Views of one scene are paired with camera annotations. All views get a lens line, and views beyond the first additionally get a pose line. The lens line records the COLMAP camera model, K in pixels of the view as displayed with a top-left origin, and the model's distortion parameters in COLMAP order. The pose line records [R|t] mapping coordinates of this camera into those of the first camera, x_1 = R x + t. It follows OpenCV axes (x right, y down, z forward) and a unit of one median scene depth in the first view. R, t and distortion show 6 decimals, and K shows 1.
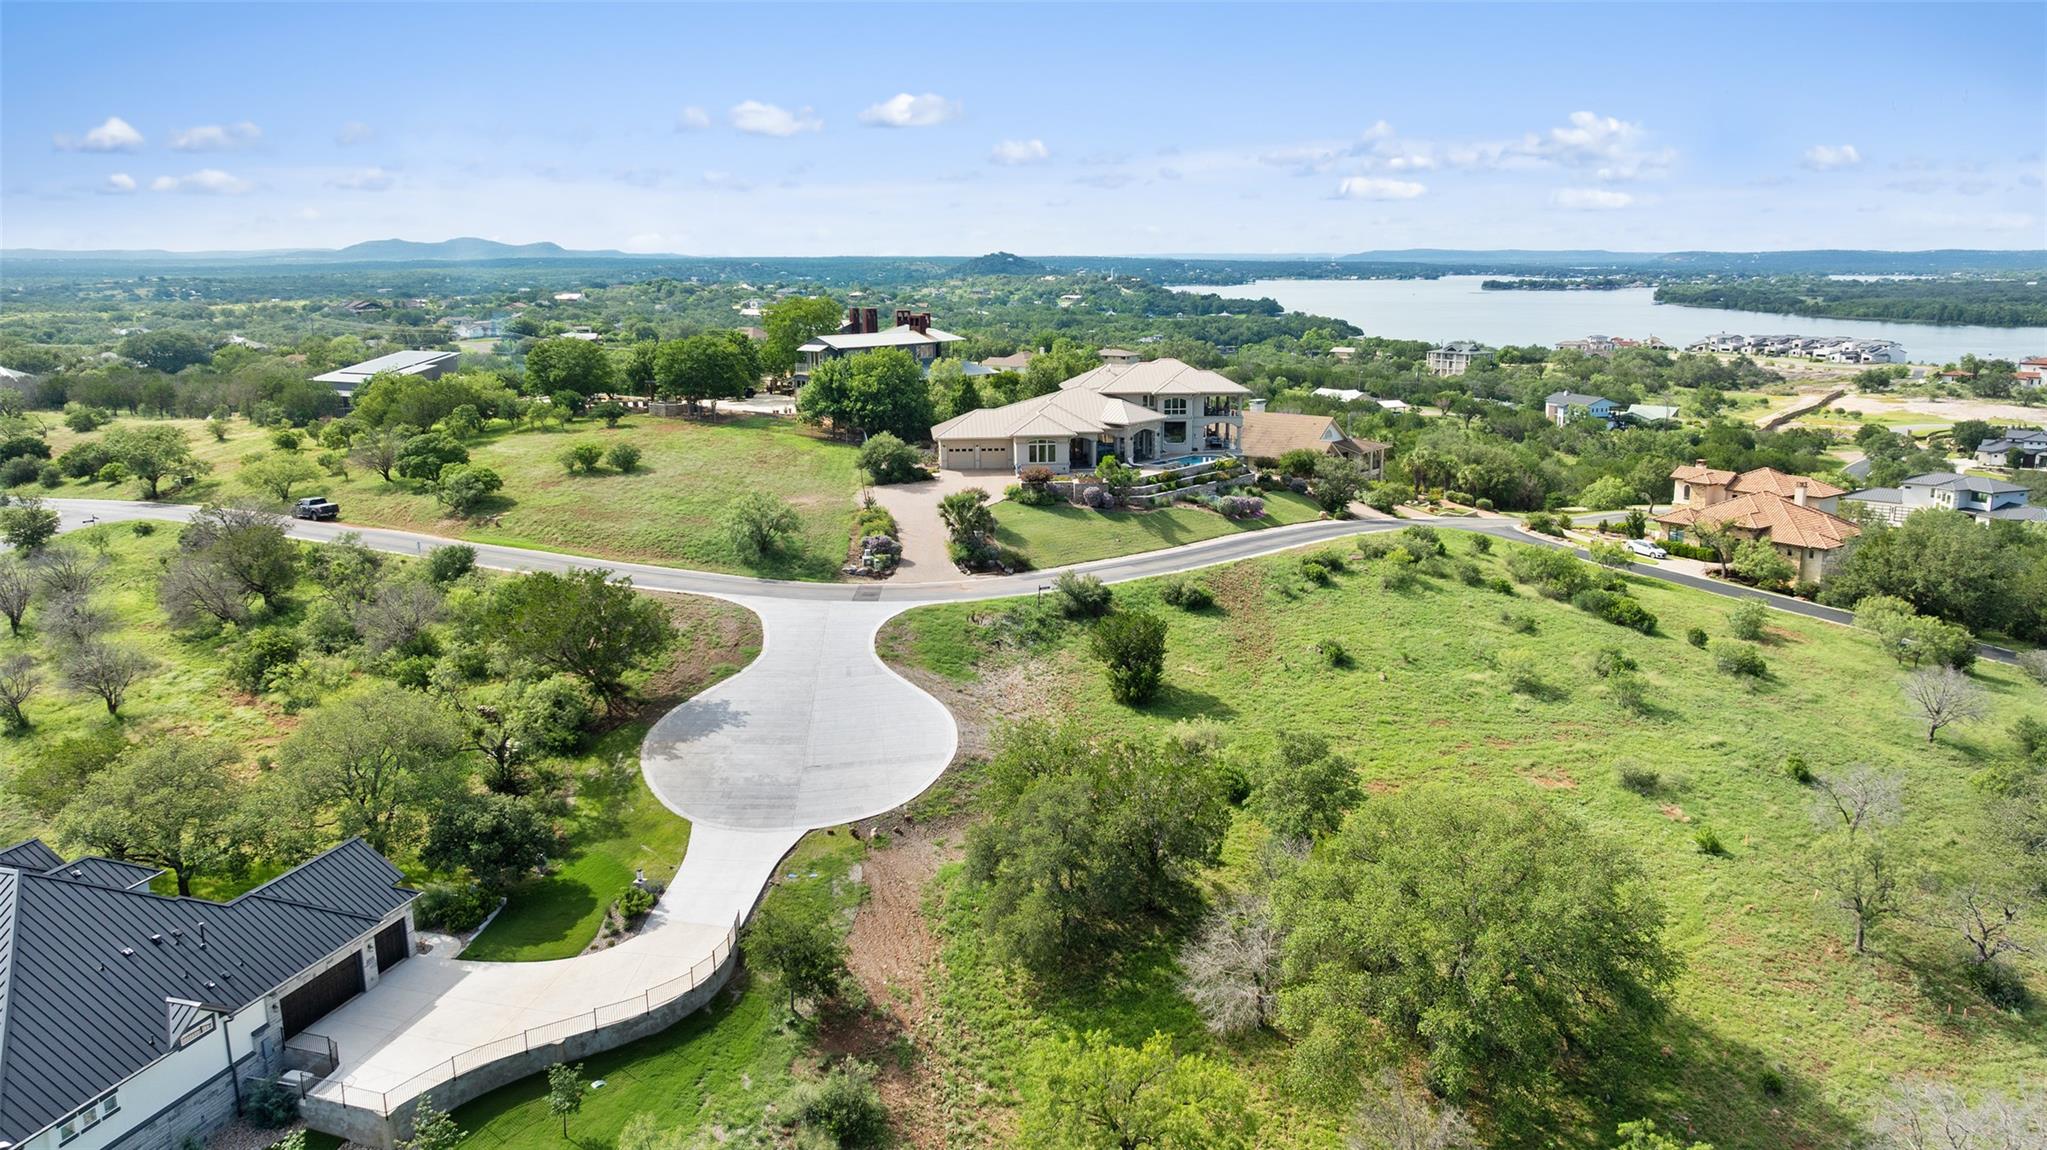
lens RADIAL K [[1460.6, 0, 1047.4], [0, 1460.6, 563.7], [0, 0, 1]] dist [-0.033373, 0.033324]
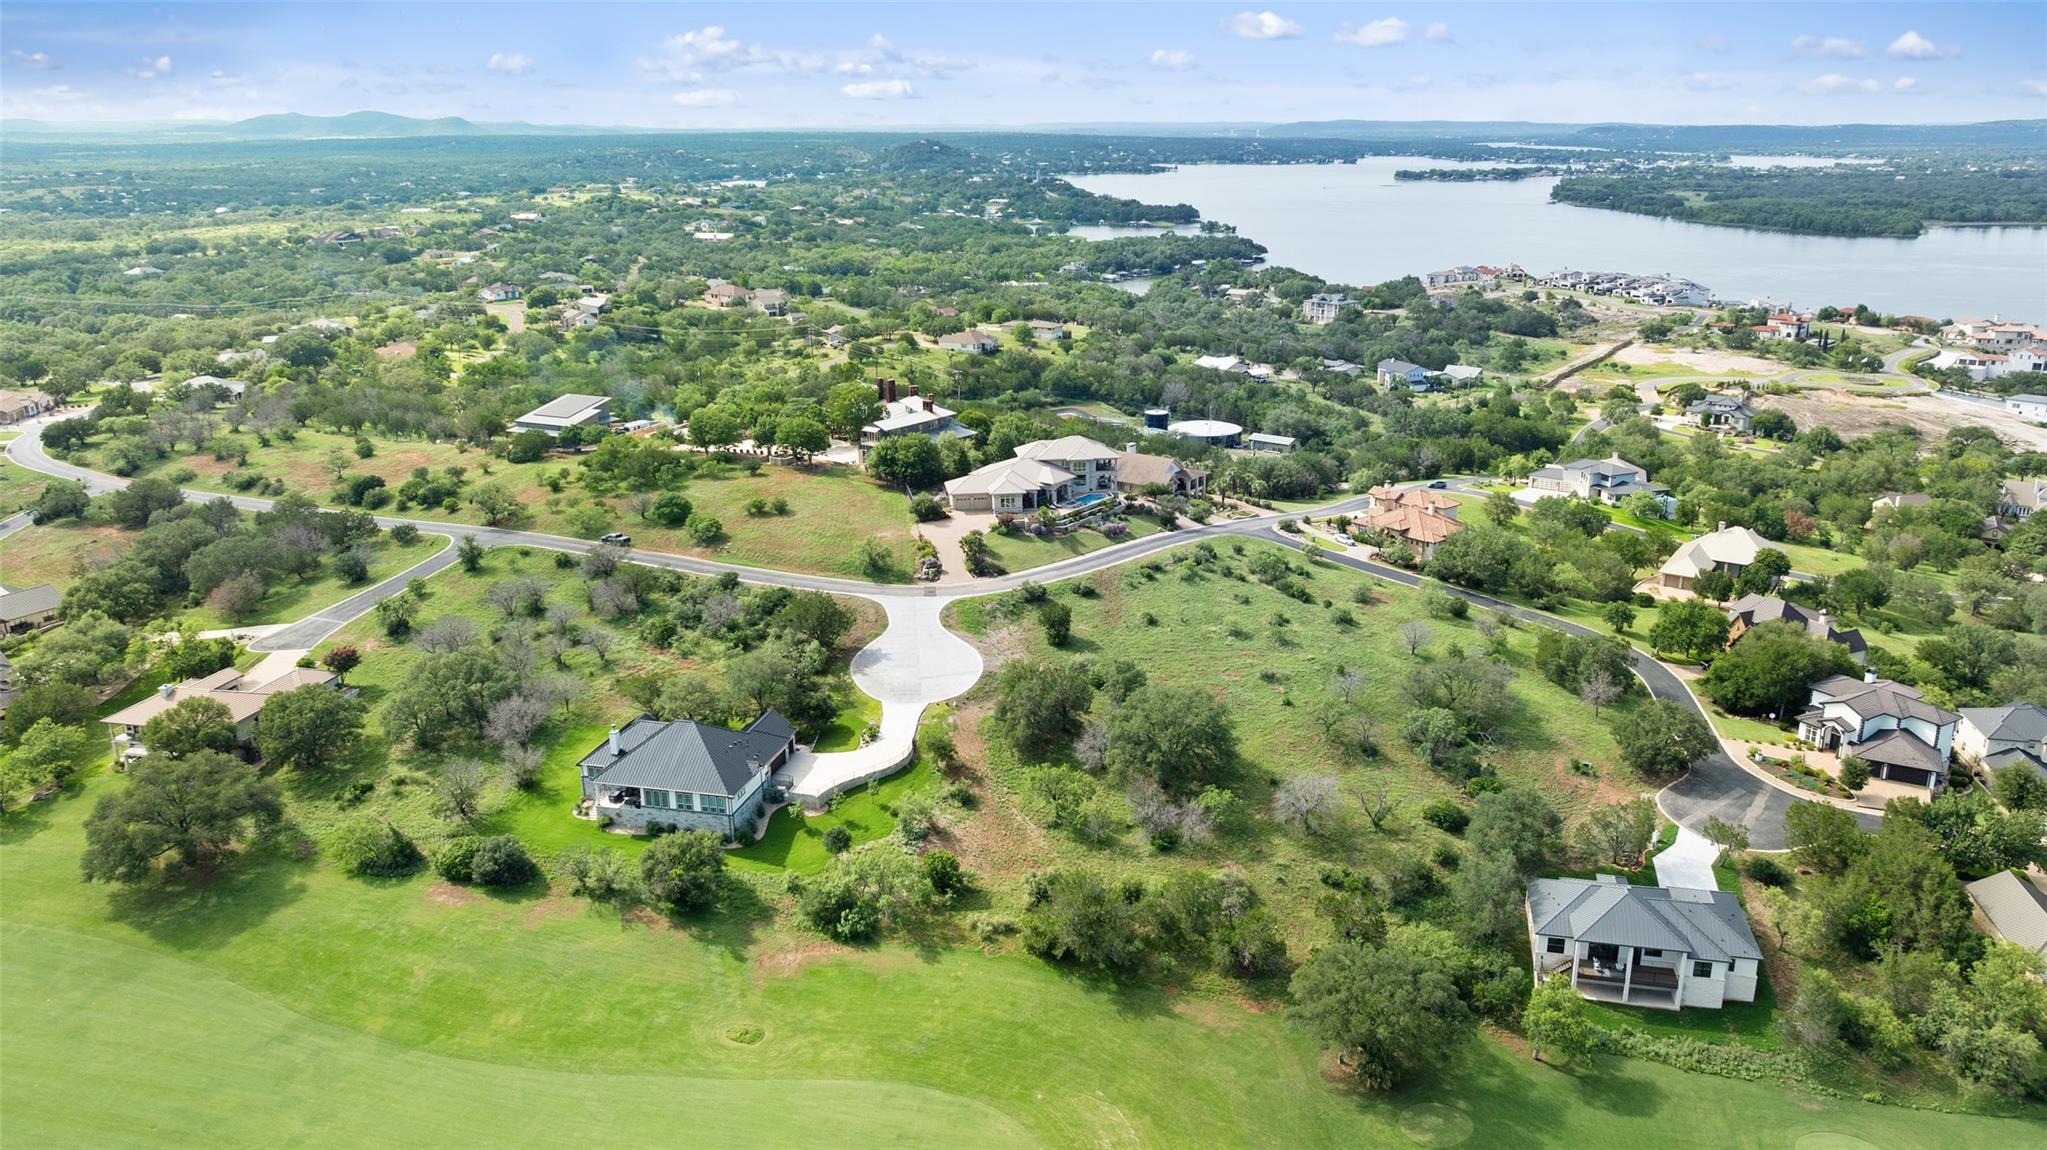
lens RADIAL K [[1460.6, 0, 1040.9], [0, 1460.6, 571.1], [0, 0, 1]] dist [-0.033373, 0.033324]
pose [[0.998913, -0.017388, 0.043241, -0.053104], [0.013445, 0.995862, 0.089878, -0.189658], [-0.044625, -0.089199, 0.995014, -1.057790]]
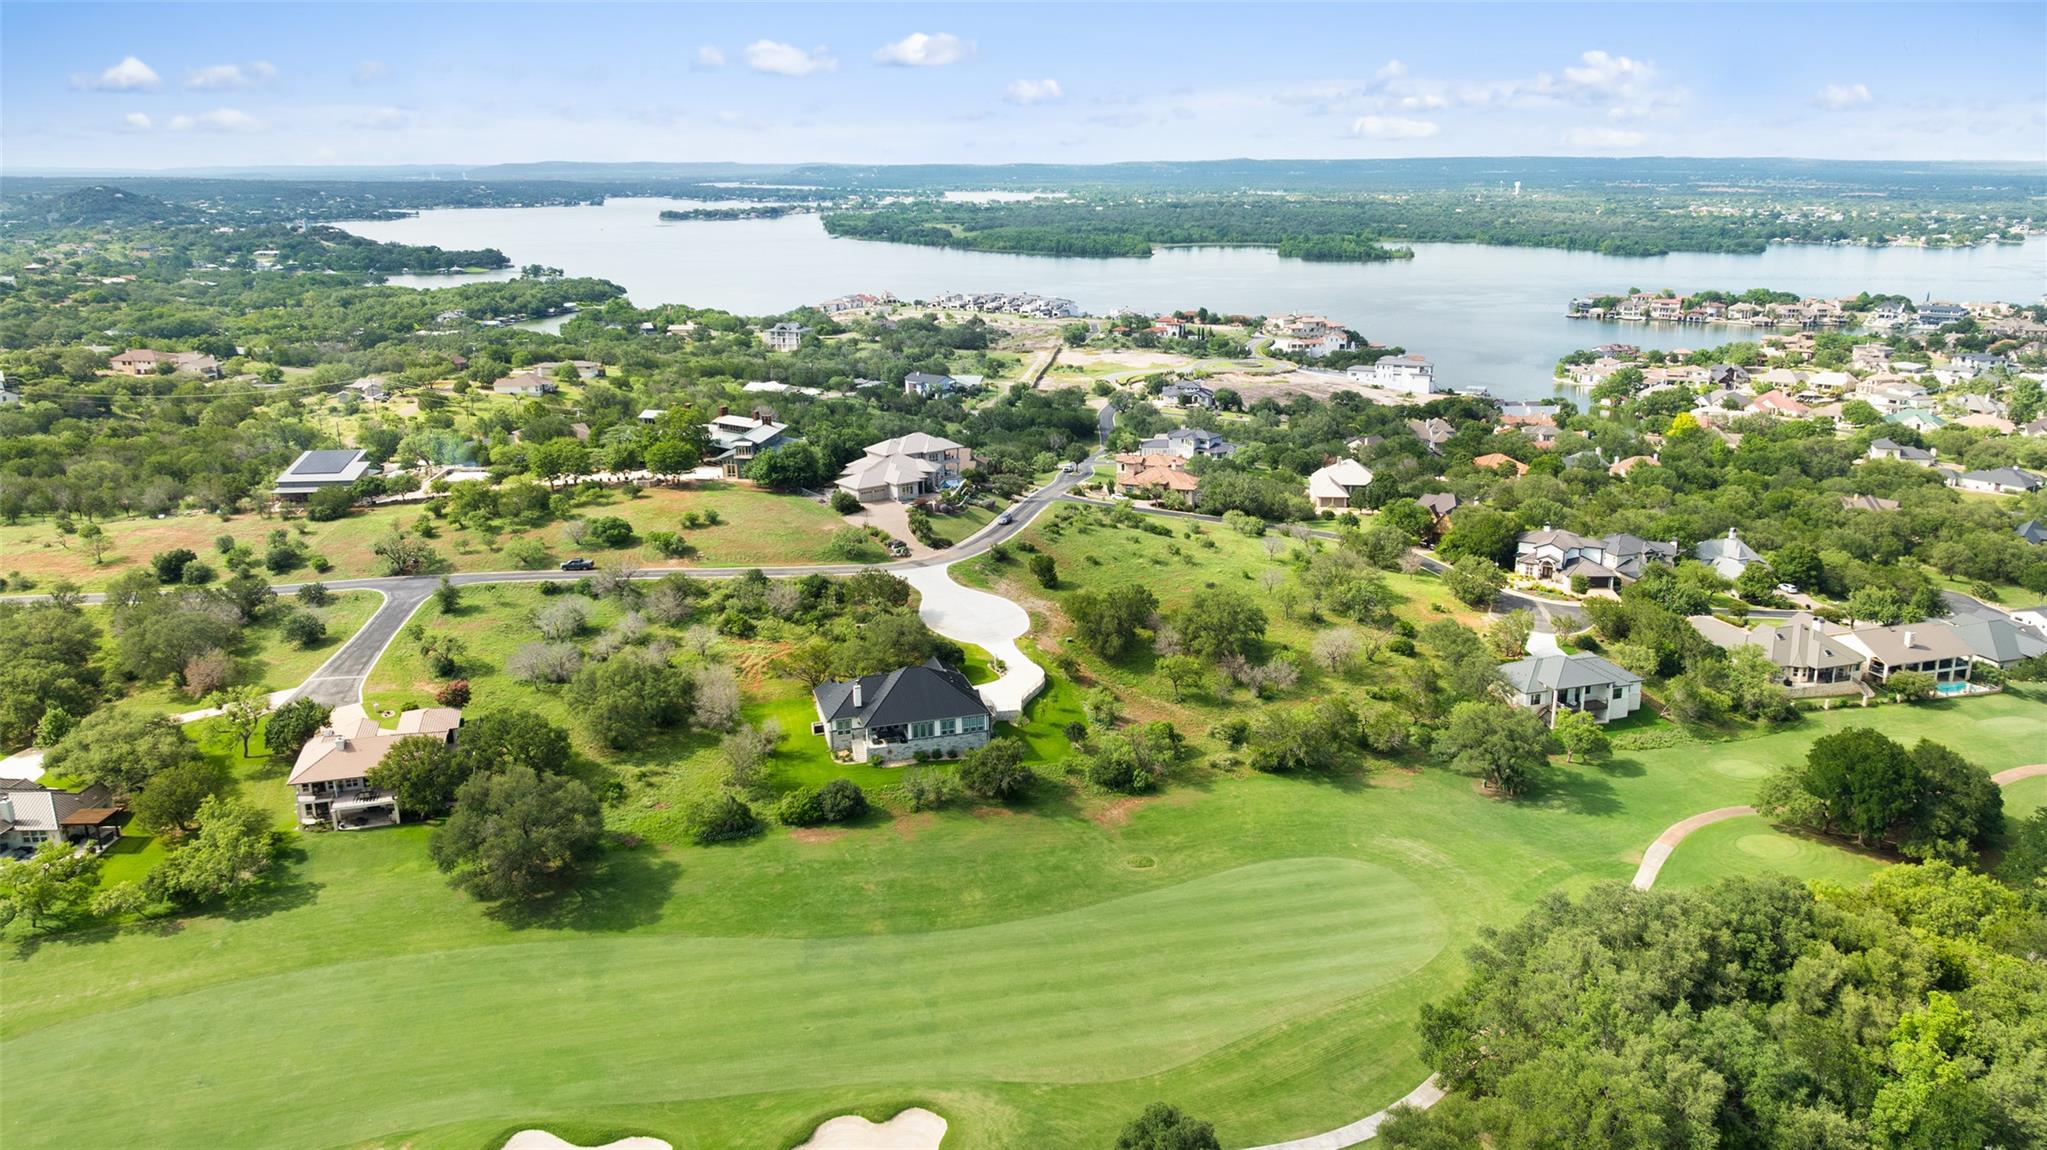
lens RADIAL K [[1460.6, 0, 1040.3], [0, 1460.6, 586.5], [0, 0, 1]] dist [-0.033373, 0.033324]
pose [[0.845792, -0.151715, 0.511487, -1.176260], [0.113334, 0.987926, 0.105625, -0.172442], [-0.521336, -0.031368, 0.852775, -1.160114]]
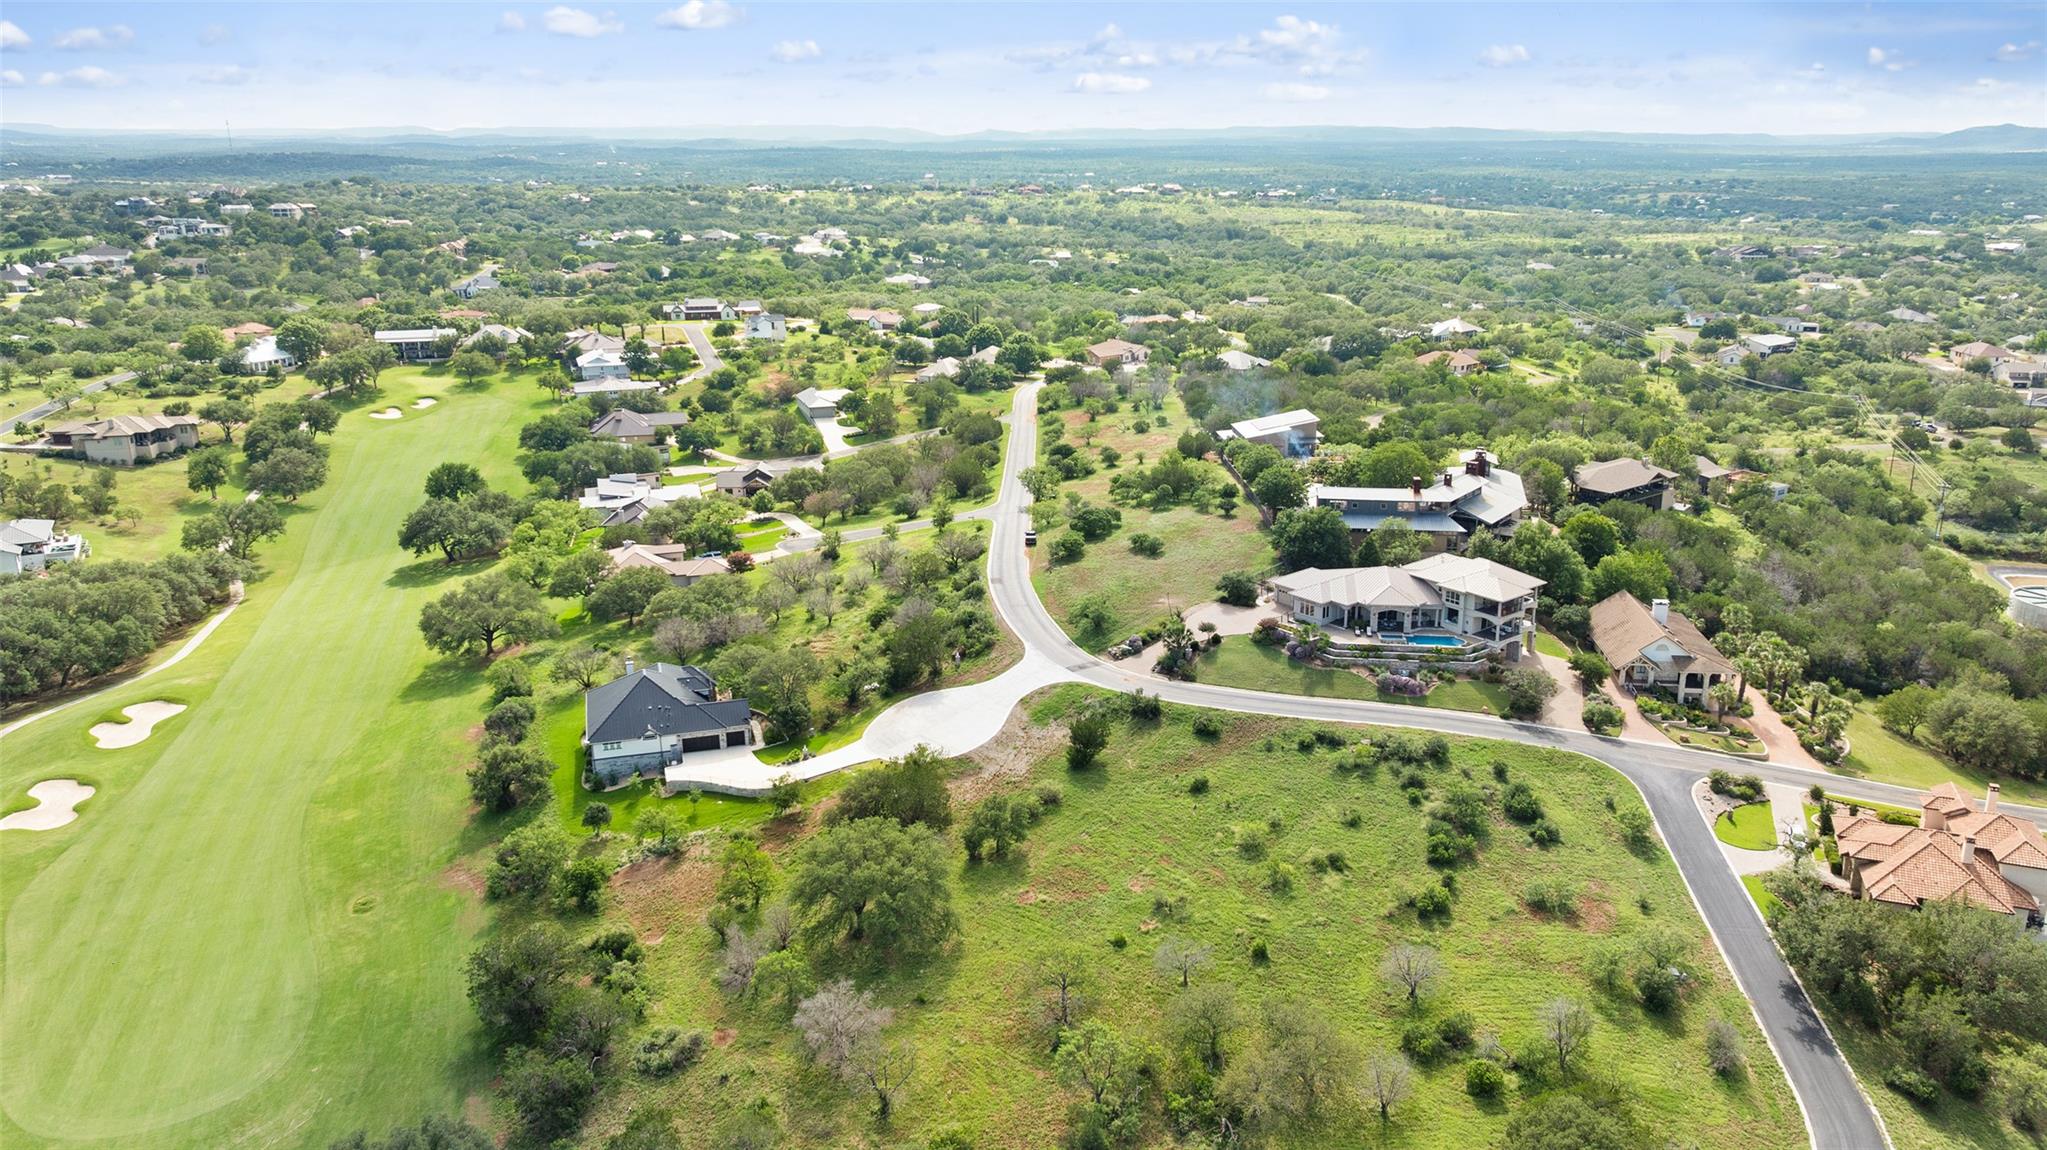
lens RADIAL K [[1460.6, 0, 1015.0], [0, 1460.6, 562.2], [0, 0, 1]] dist [-0.033373, 0.033324]
pose [[0.533847, 0.238273, -0.811316, 1.262868], [-0.170242, 0.970117, 0.172891, -0.401306], [0.828266, 0.045823, 0.558458, -0.100774]]
